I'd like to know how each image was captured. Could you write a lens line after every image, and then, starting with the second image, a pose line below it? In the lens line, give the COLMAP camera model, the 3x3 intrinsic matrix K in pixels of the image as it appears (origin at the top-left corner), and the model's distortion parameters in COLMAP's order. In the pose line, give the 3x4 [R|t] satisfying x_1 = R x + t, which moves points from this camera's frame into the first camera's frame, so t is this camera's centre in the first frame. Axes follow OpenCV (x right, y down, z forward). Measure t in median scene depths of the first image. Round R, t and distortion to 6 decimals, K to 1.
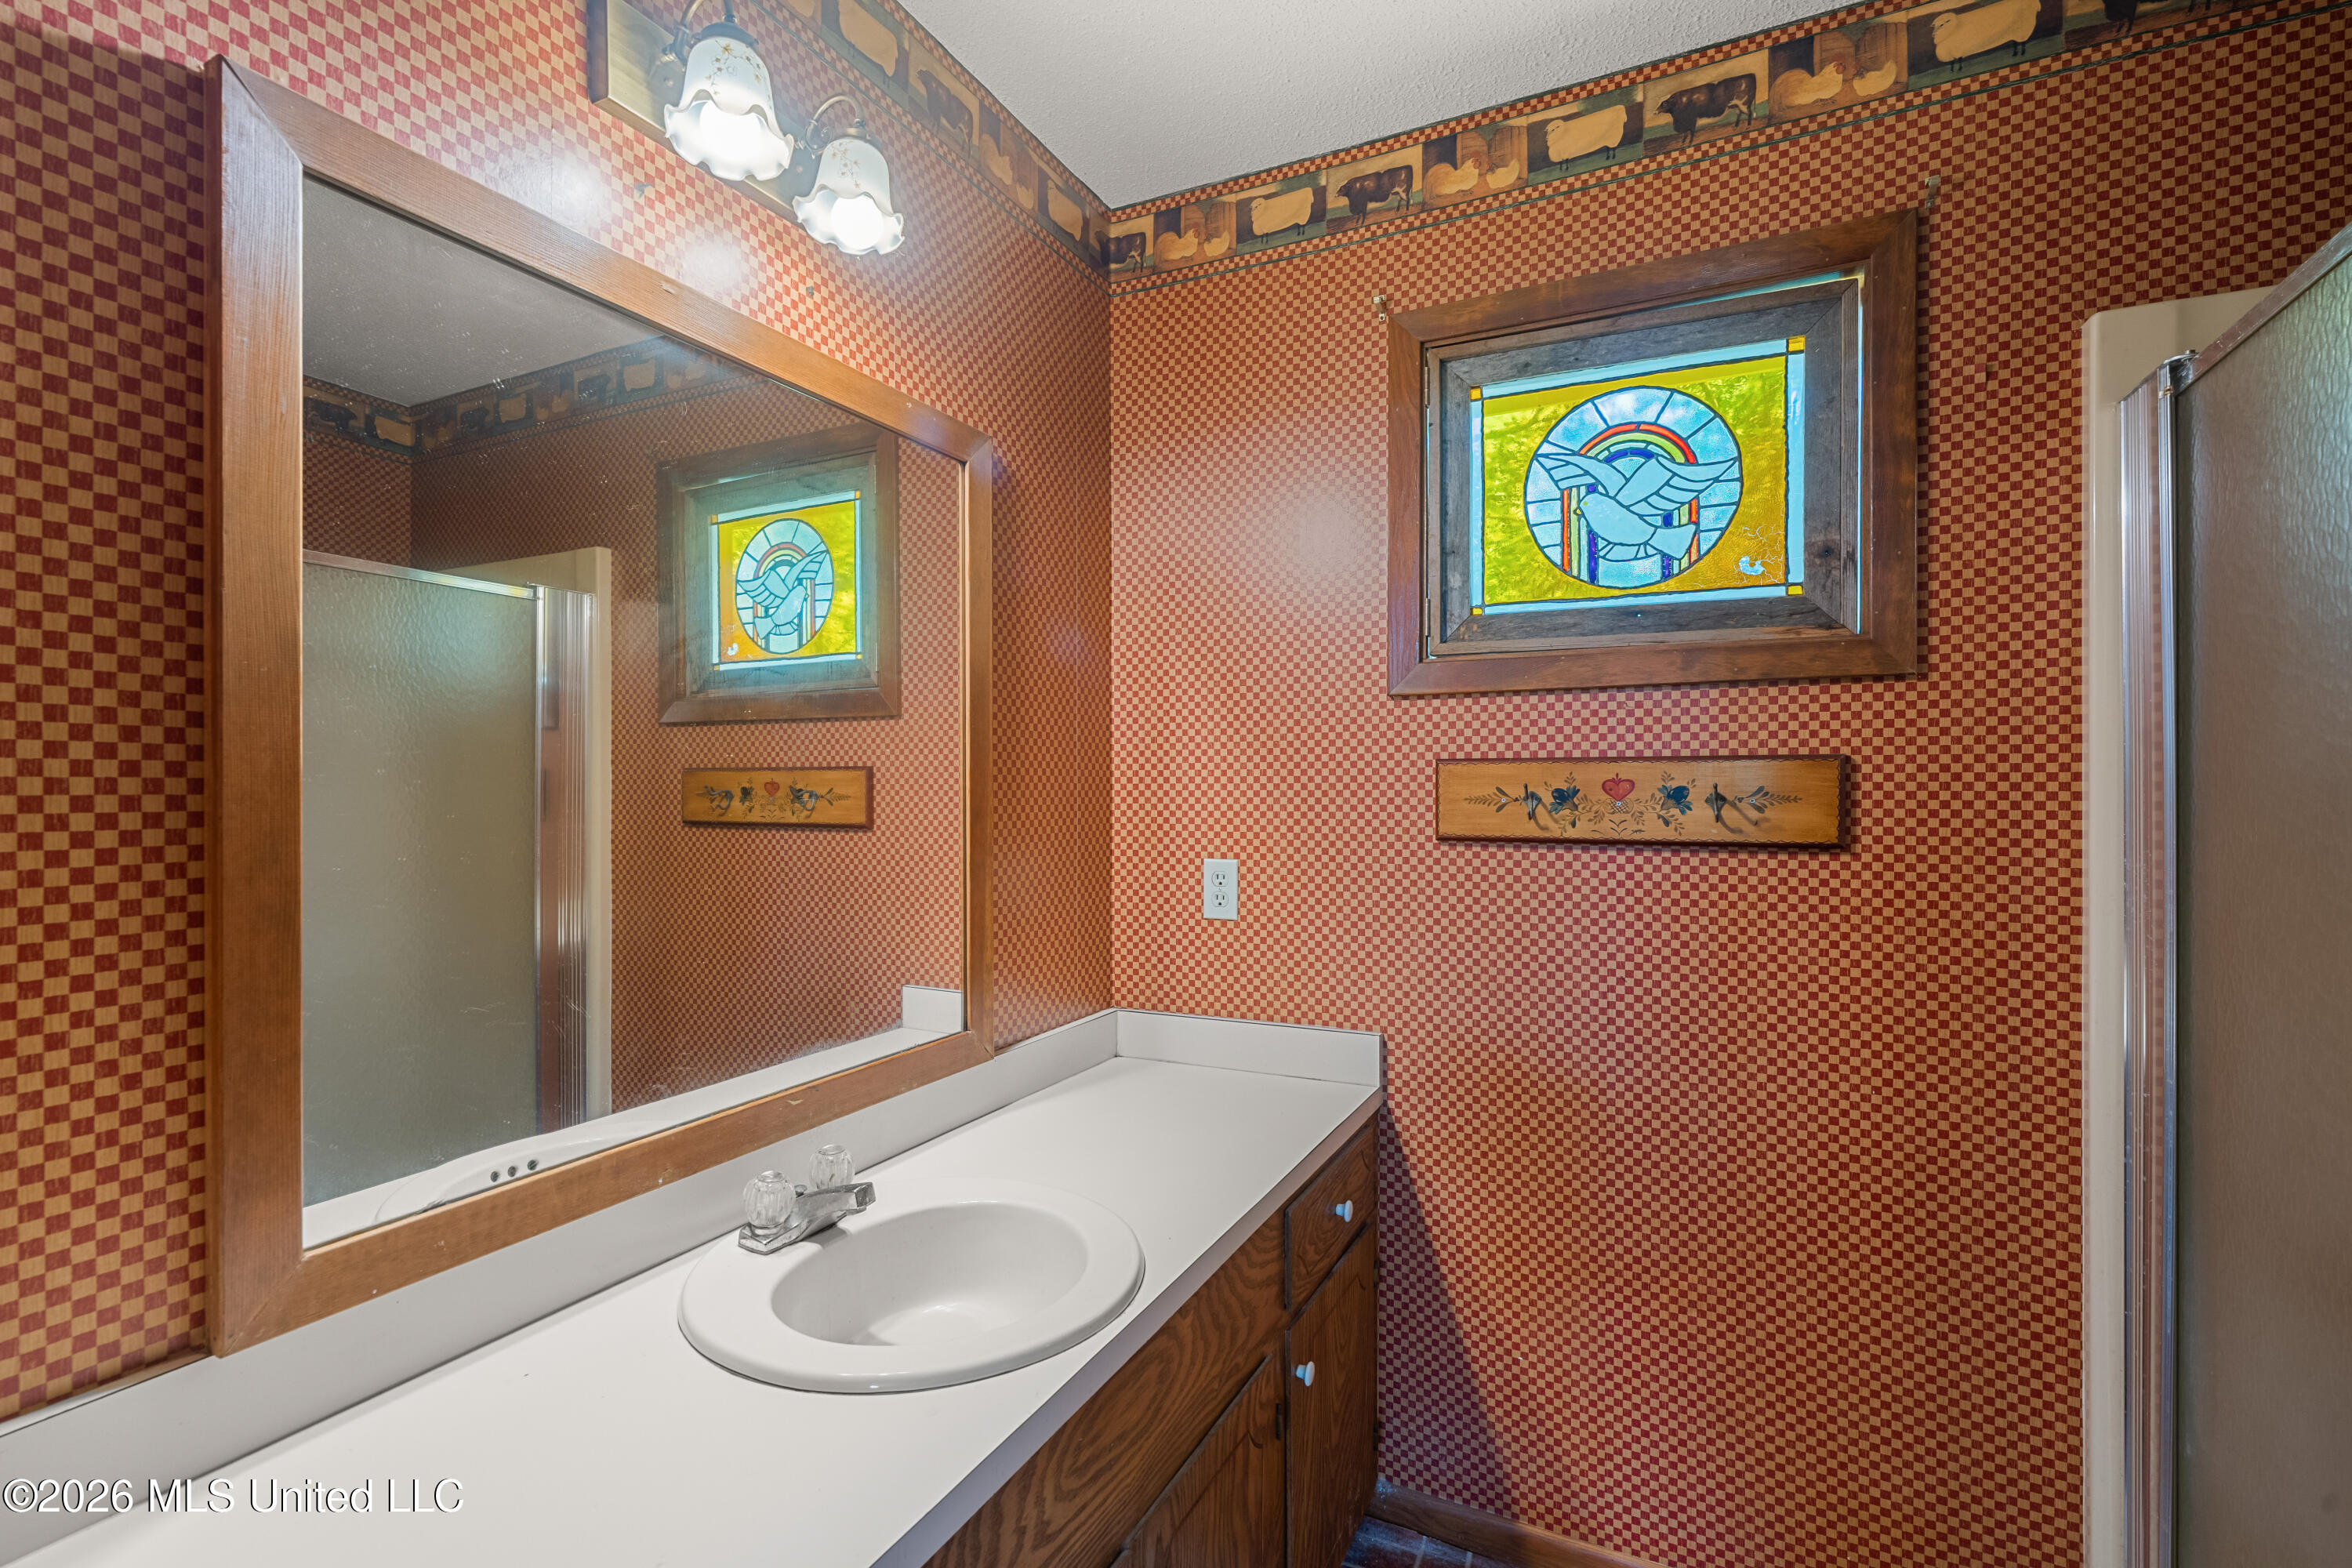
lens RADIAL K [[1061.6, 0, 1169.4], [0, 1061.6, 786.2], [0, 0, 1]] dist [-0.007023, 0.003886]
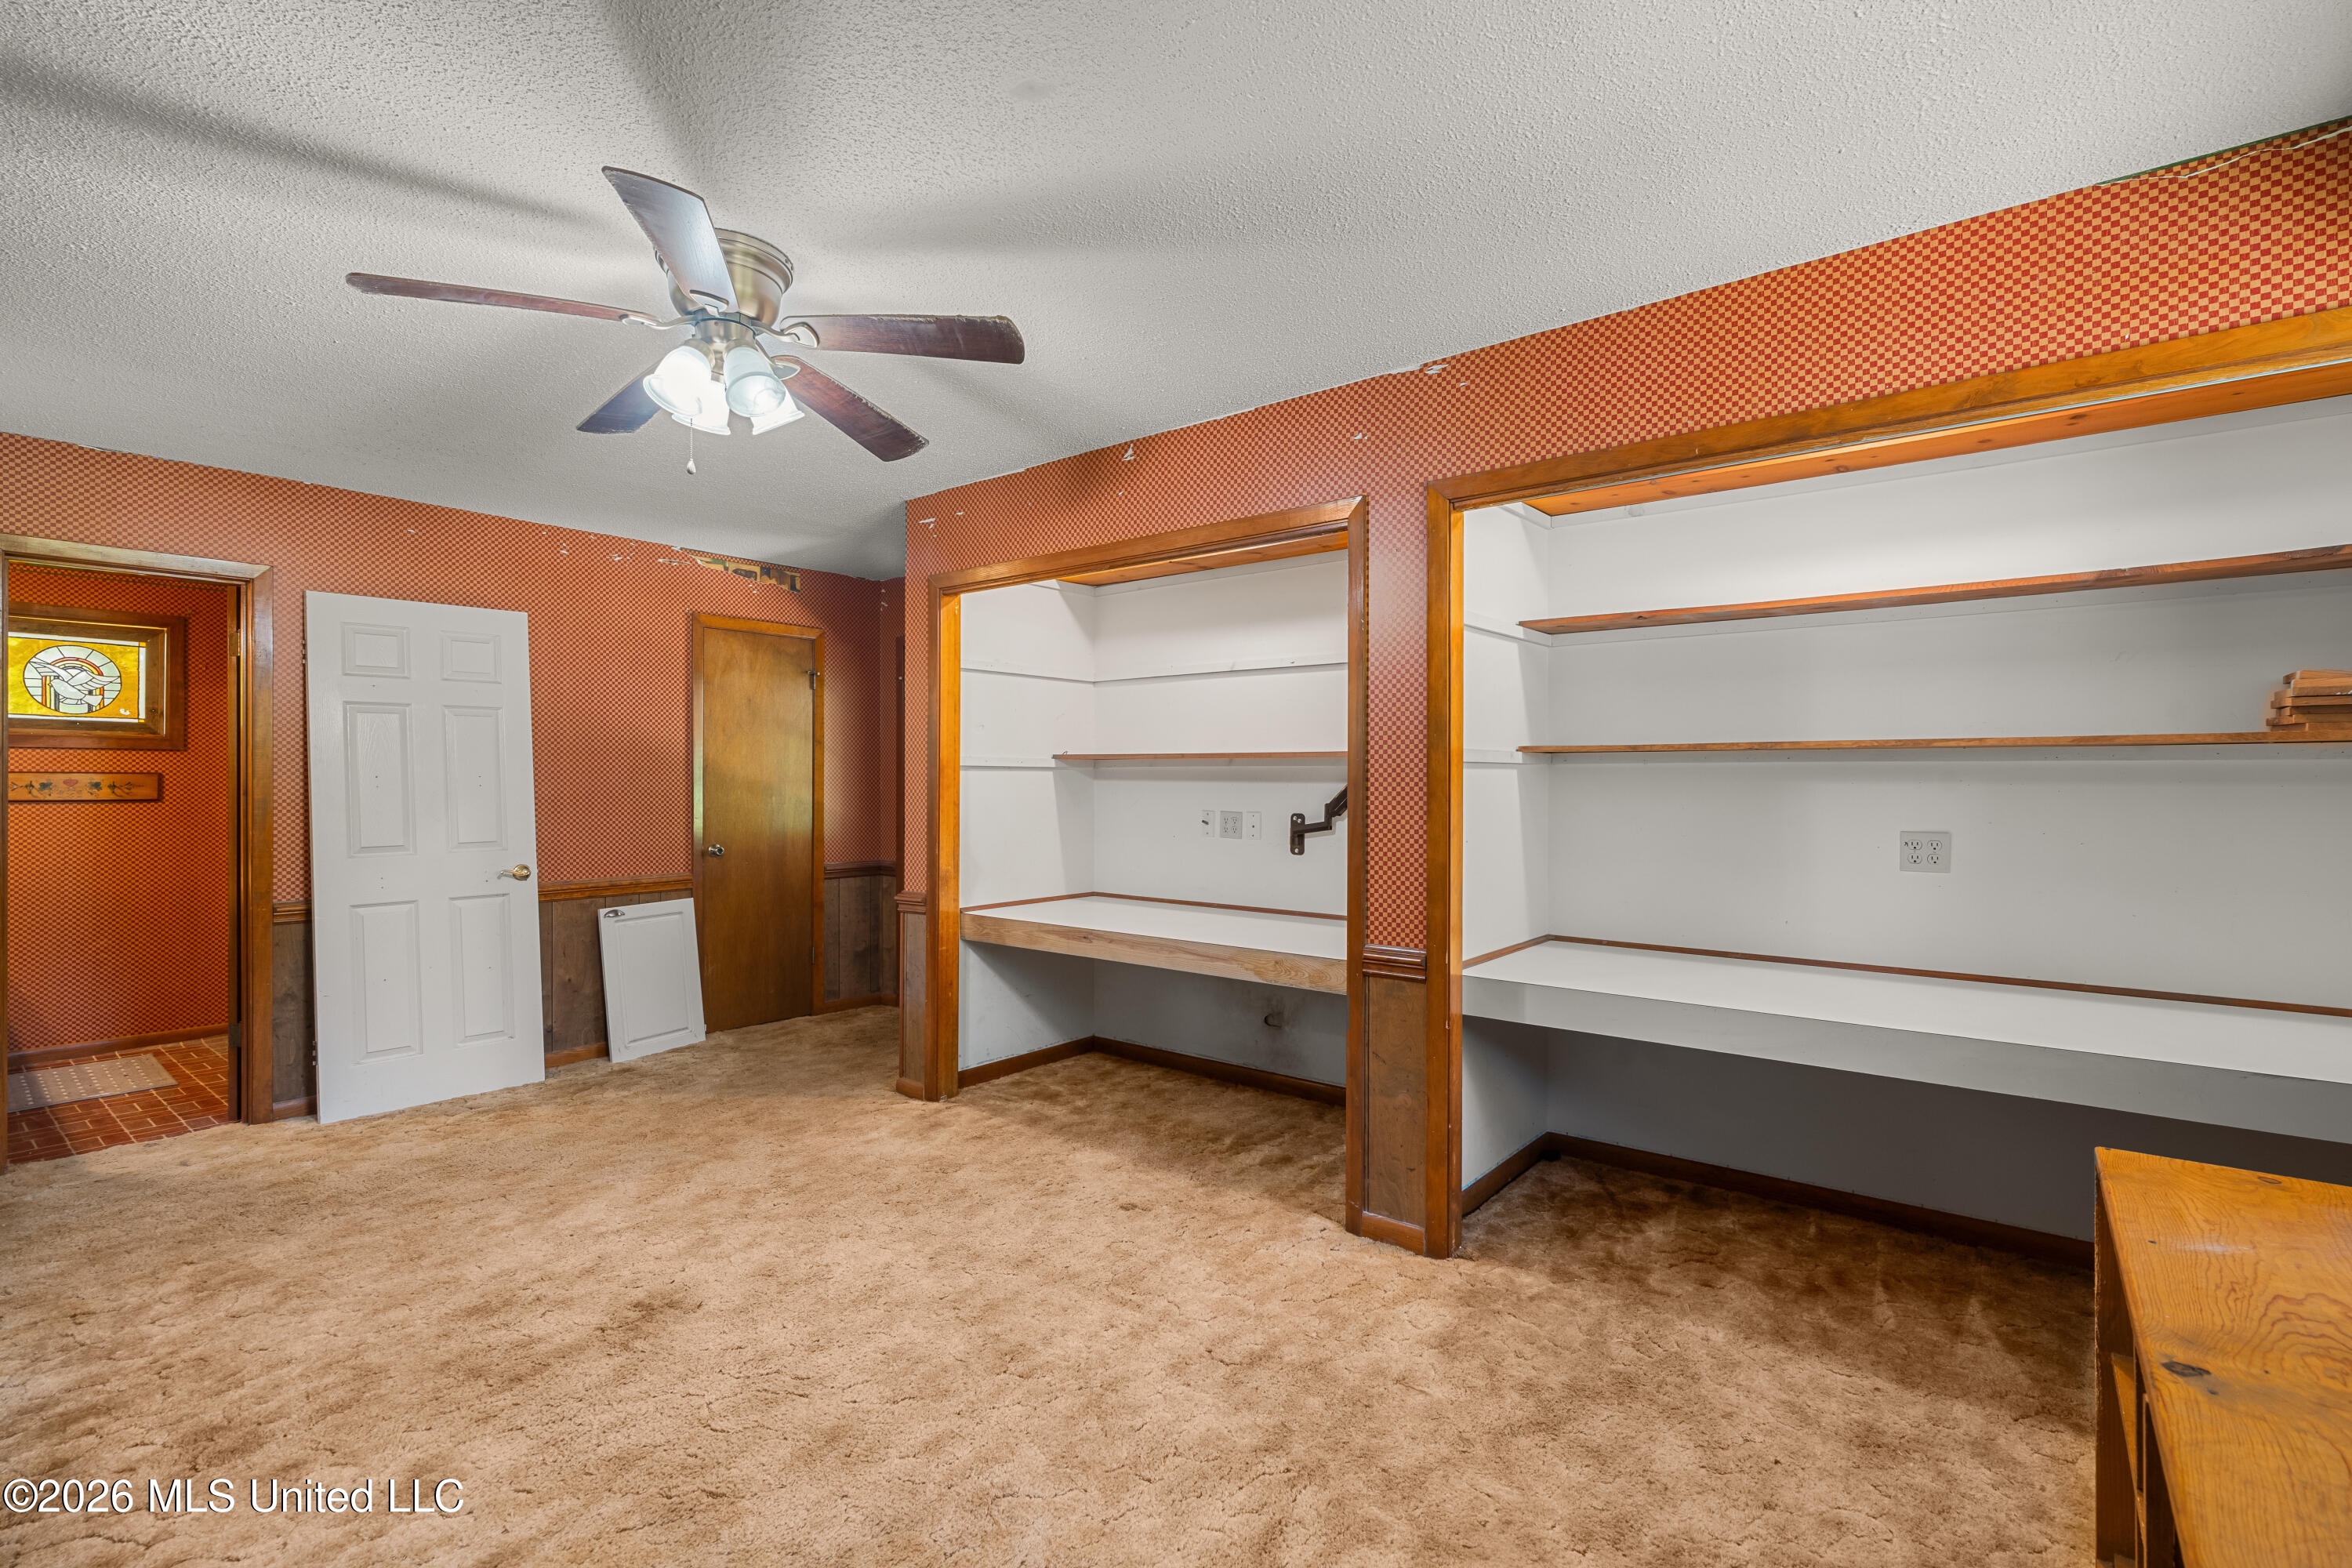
lens RADIAL K [[1061.6, 0, 1167.7], [0, 1061.6, 782.4], [0, 0, 1]] dist [-0.007023, 0.003886]
pose [[0.208191, 0.003455, 0.978082, -1.842785], [-0.003432, 0.999990, -0.002802, -0.001015], [-0.978082, -0.002773, 0.208201, -2.631240]]
